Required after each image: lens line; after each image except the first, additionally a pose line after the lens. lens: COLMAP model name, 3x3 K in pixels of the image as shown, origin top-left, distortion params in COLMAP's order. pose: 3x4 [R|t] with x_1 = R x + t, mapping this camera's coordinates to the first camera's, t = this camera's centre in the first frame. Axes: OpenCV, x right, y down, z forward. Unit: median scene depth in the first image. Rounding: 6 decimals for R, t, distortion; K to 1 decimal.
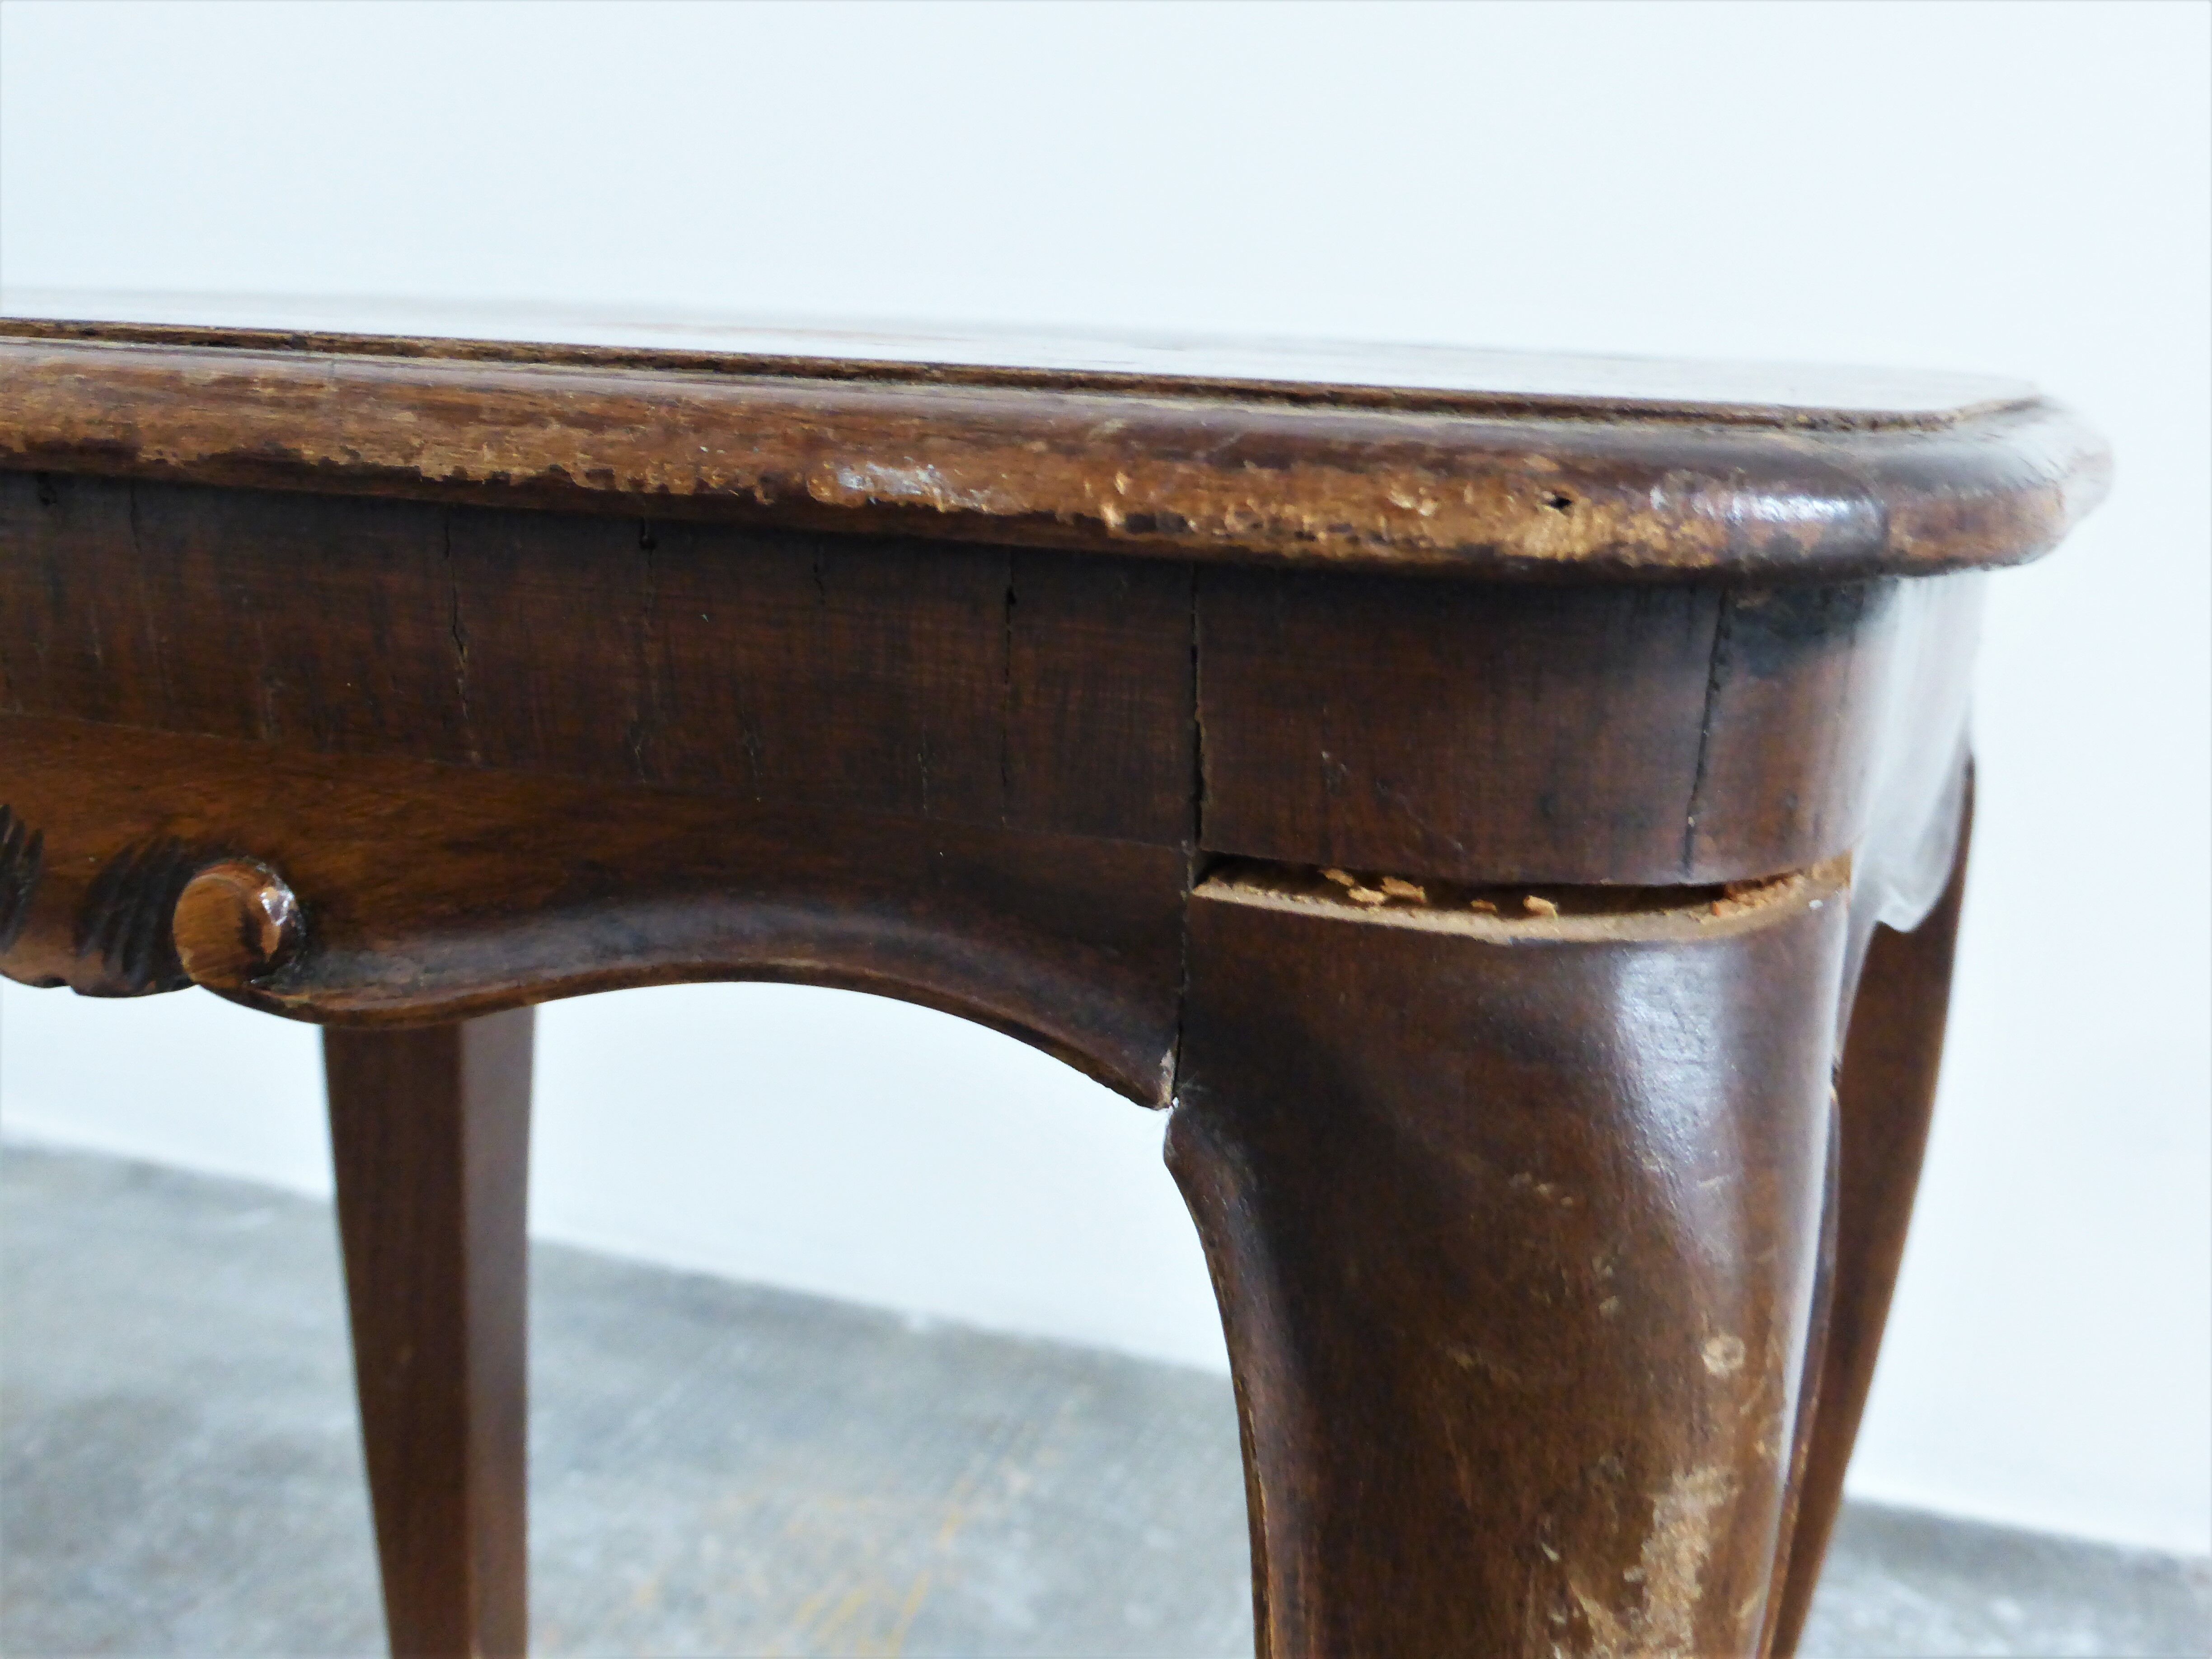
lens RADIAL K [[2593.2, 0, 1106.0], [0, 2593.2, 829.5], [0, 0, 1]] dist [-0.047217, 0.006861]
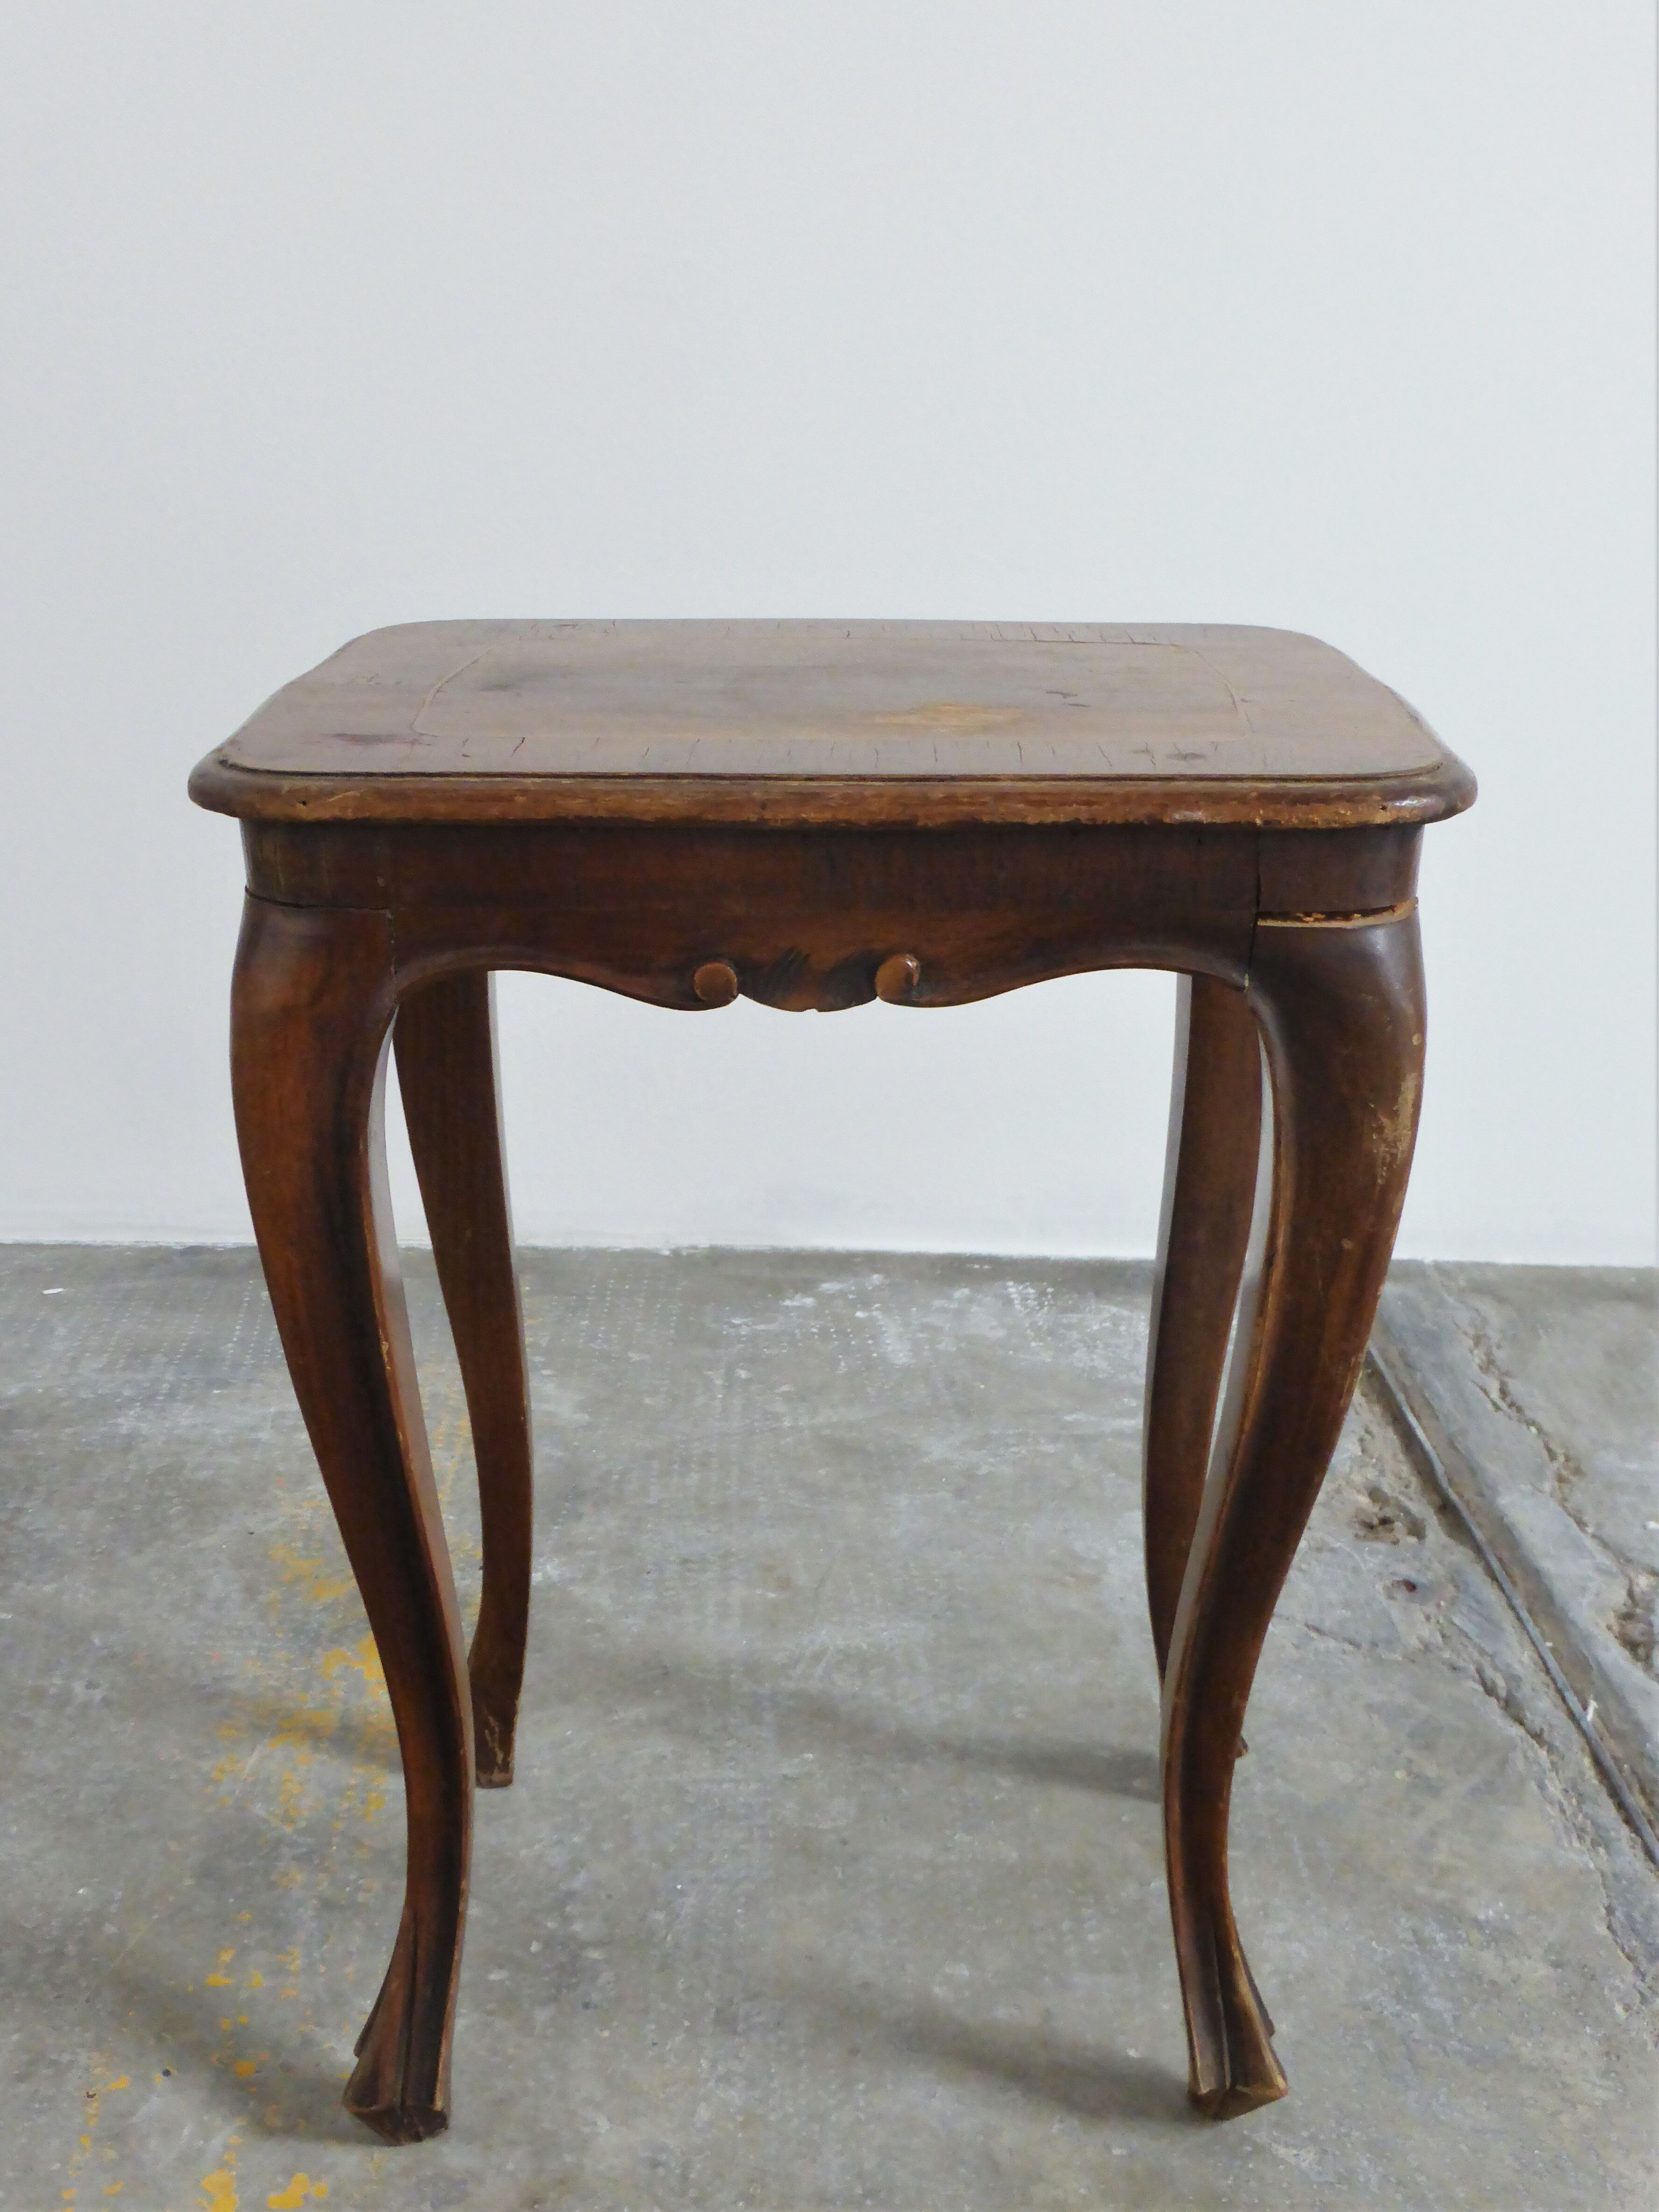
lens RADIAL K [[2577.8, 0, 829.5], [0, 2577.8, 1106.0], [0, 0, 1]] dist [-0.041368, -0.008374]
pose [[0.941783, -0.146238, 0.302752, -1.516557], [0.108436, 0.984450, 0.138202, -0.261948], [-0.318254, -0.097327, 0.942996, -1.952456]]
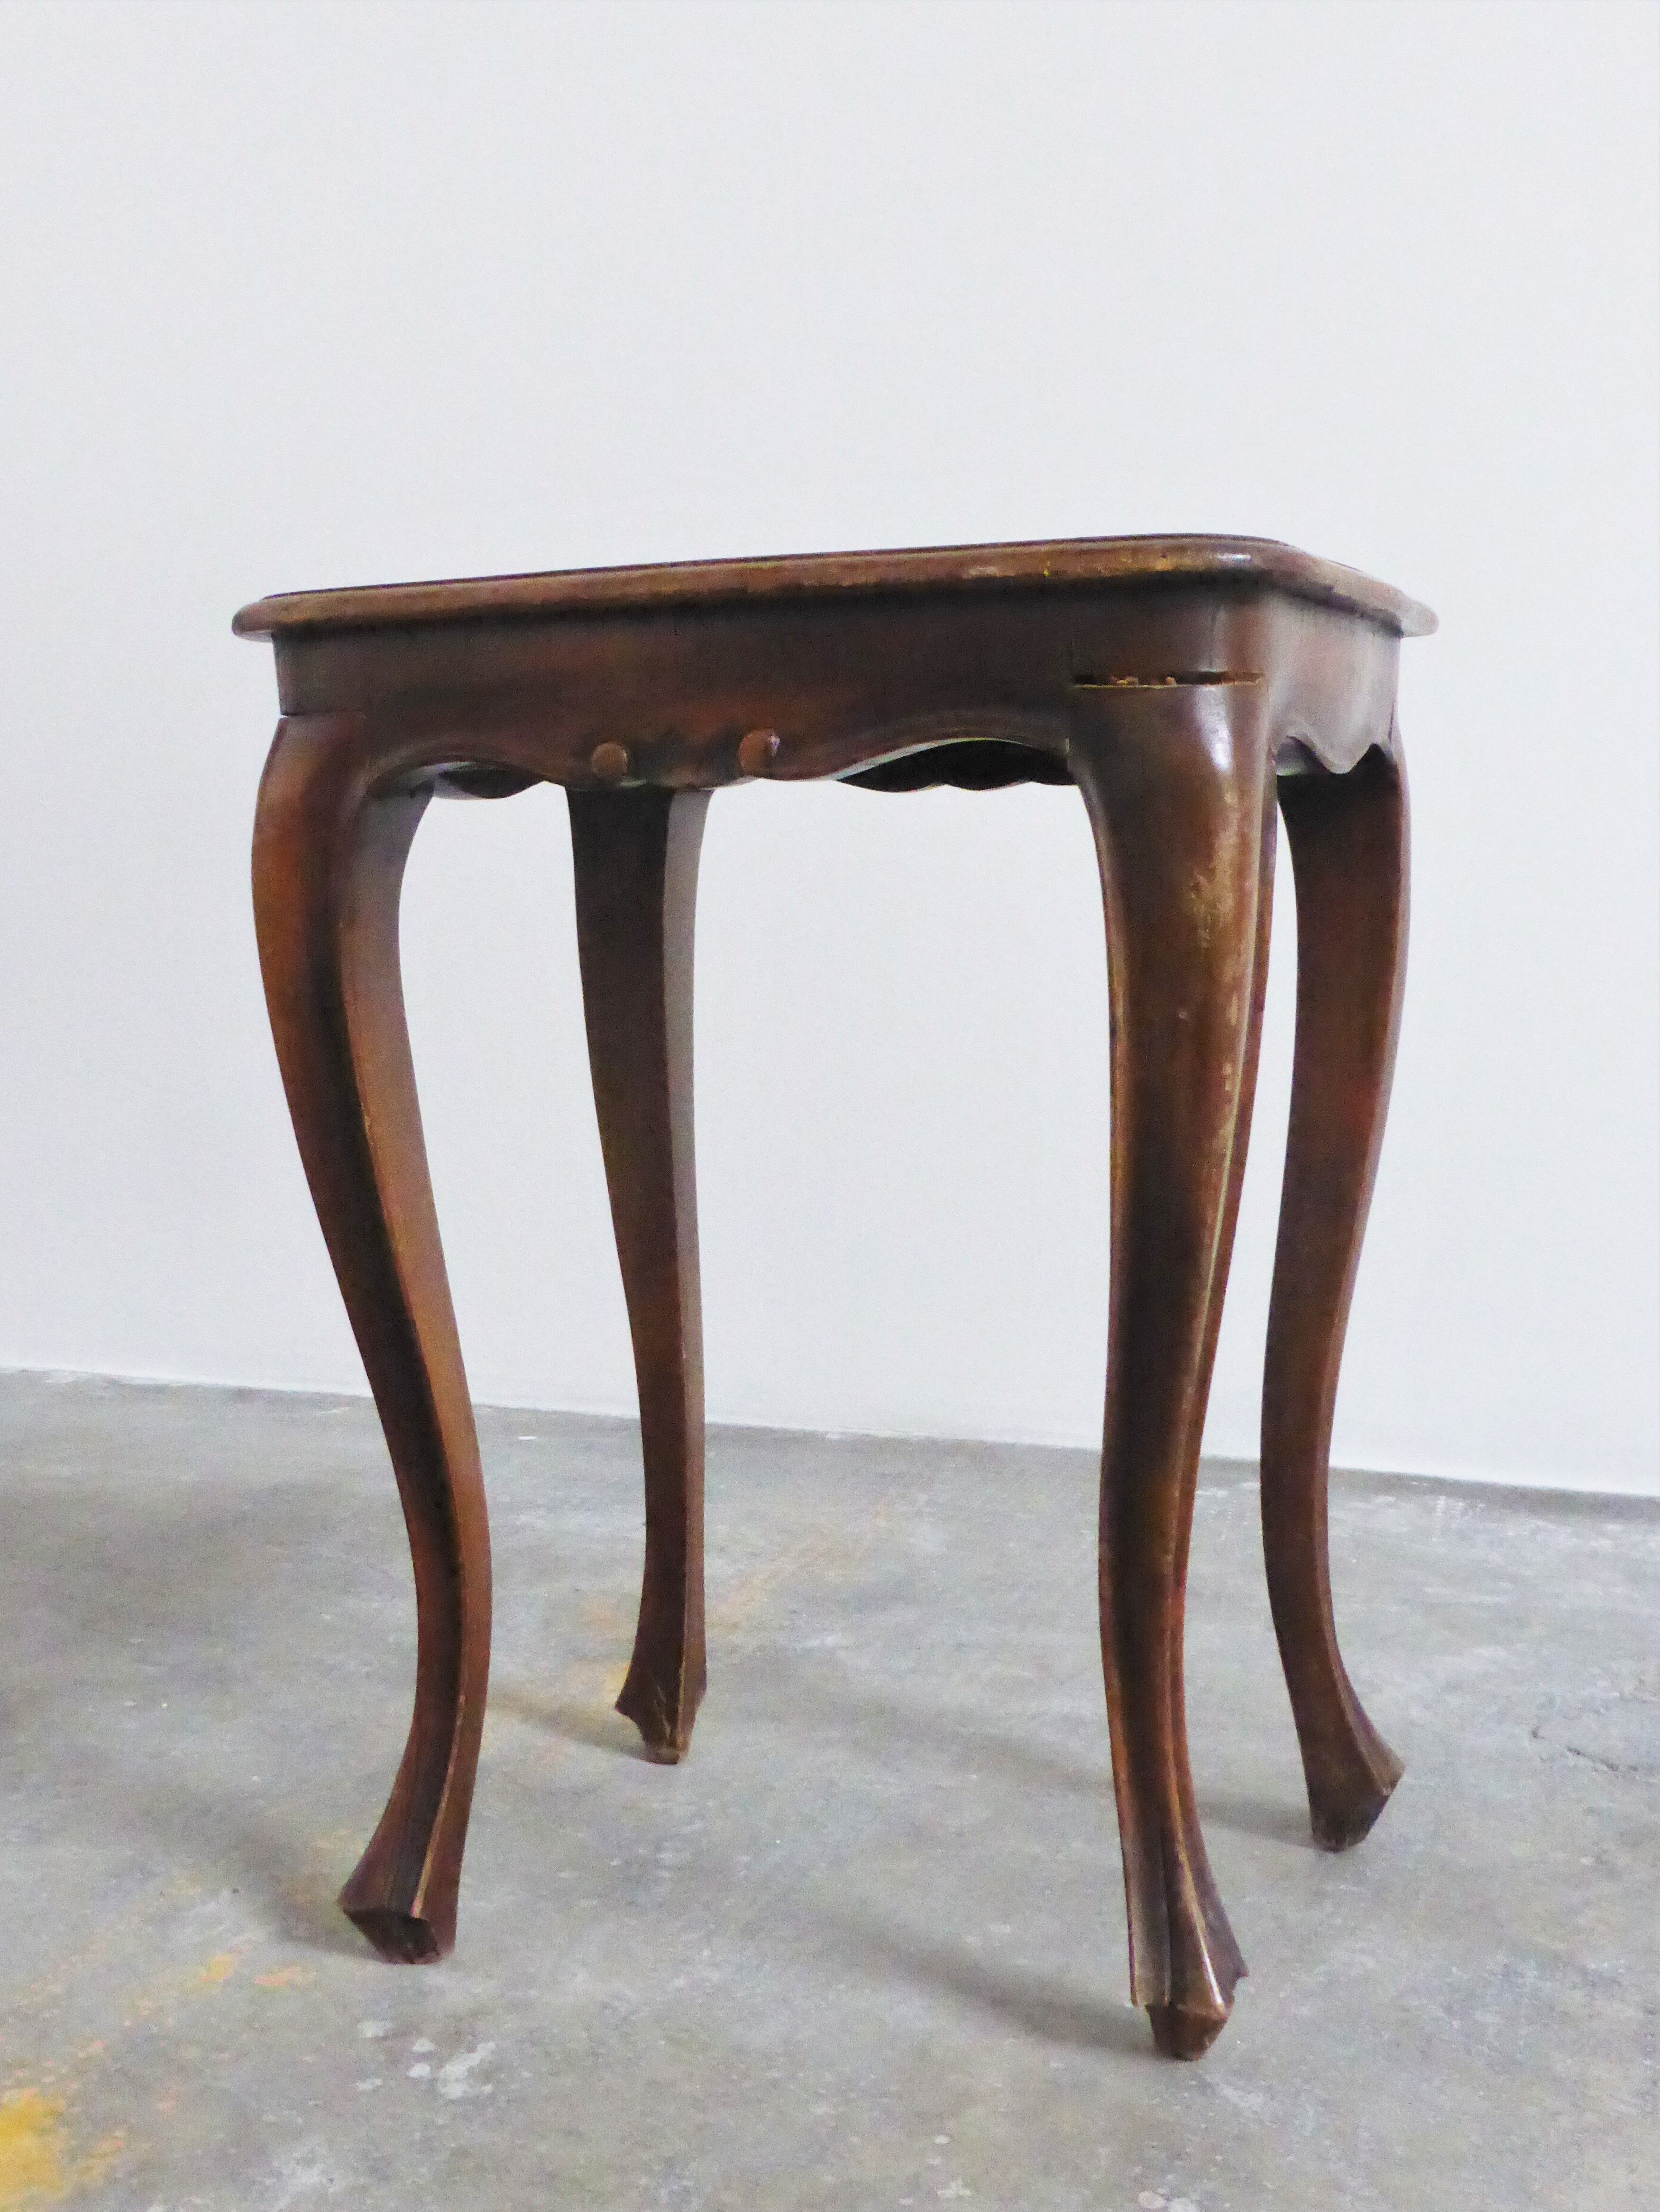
lens RADIAL K [[2593.4, 0, 830.0], [0, 2593.4, 1106.0], [0, 0, 1]] dist [-0.047217, 0.006861]
pose [[0.997966, -0.062337, -0.013360, -0.282792], [0.060842, 0.993849, -0.092529, 0.894799], [0.019046, 0.091528, 0.995620, -2.447593]]
